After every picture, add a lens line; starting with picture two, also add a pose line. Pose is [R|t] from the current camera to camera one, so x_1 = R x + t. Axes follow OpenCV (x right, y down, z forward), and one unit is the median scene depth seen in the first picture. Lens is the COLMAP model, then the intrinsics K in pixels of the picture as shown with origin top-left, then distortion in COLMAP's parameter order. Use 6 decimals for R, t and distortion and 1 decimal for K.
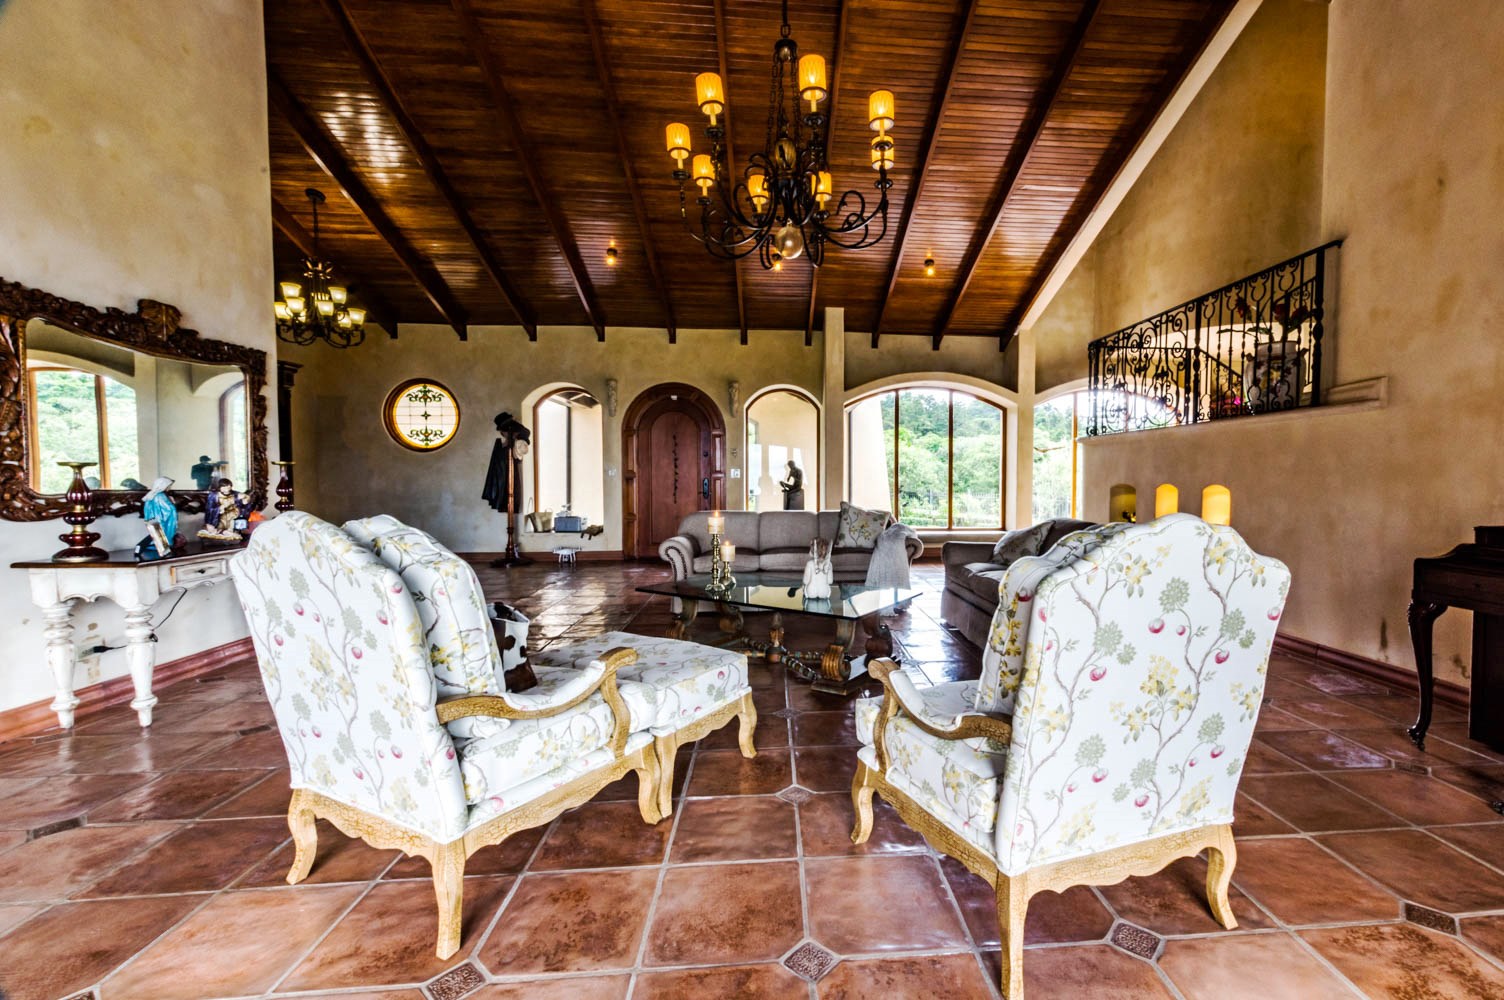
lens RADIAL K [[636.1, 0, 825.6], [0, 636.1, 499.2], [0, 0, 1]] dist [0.018259, -0.000320]
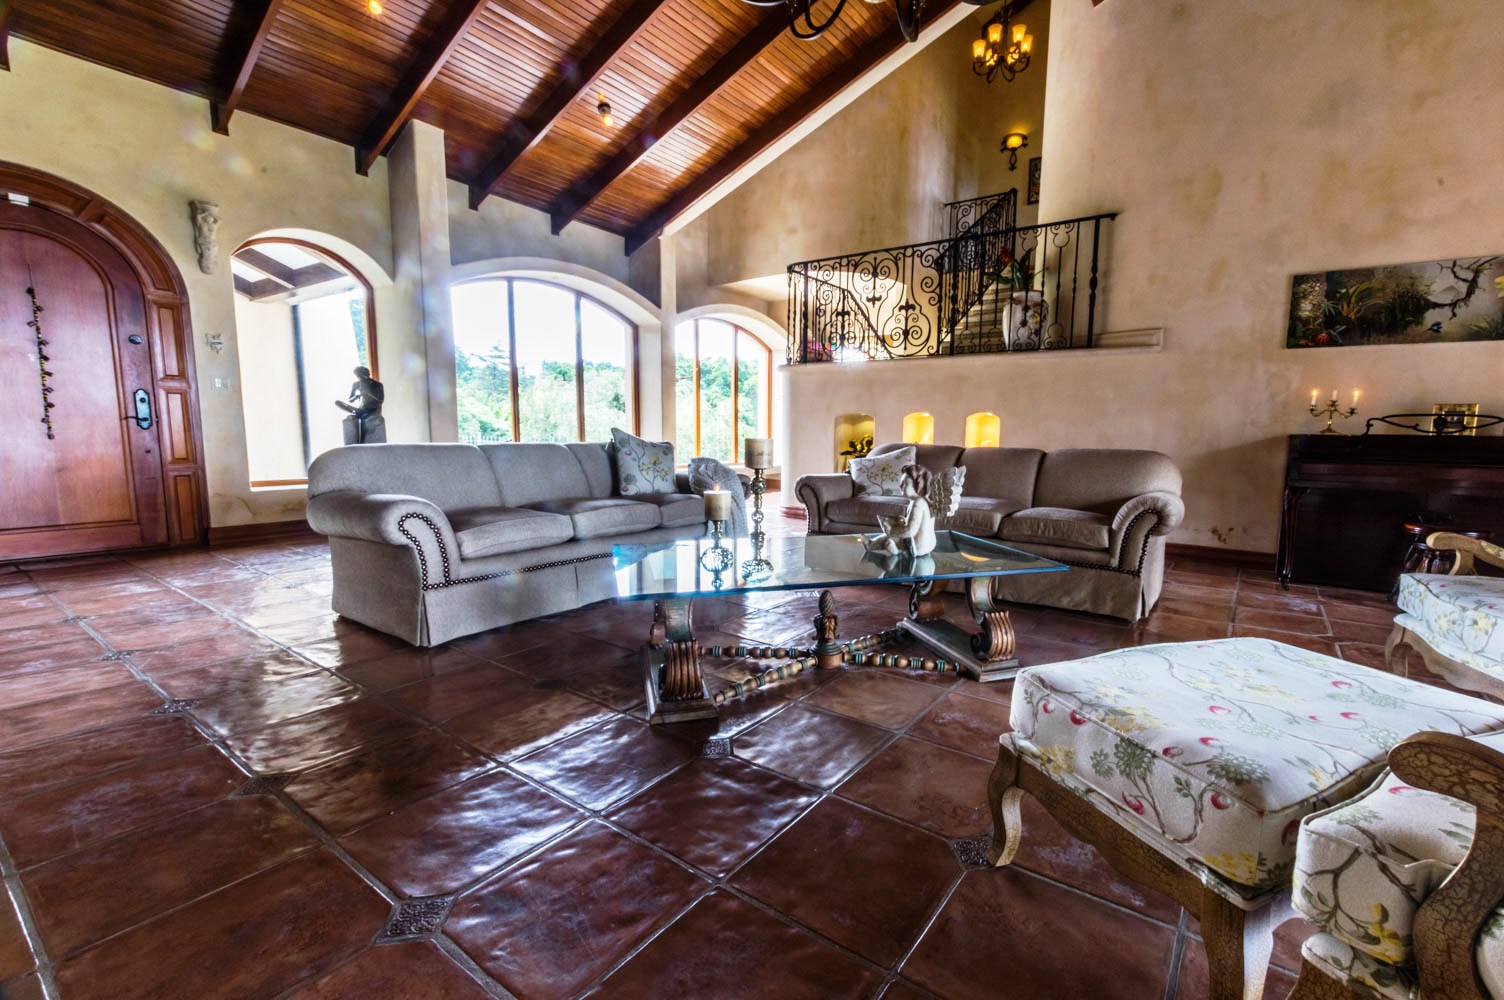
lens RADIAL K [[654.0, 0, 800.6], [0, 654.0, 498.8], [0, 0, 1]] dist [0.019322, 0.000538]
pose [[0.641460, -0.073308, 0.763646, -0.422608], [0.010909, 0.996195, 0.086469, 0.021800], [-0.767079, -0.047136, 0.639818, 0.434187]]
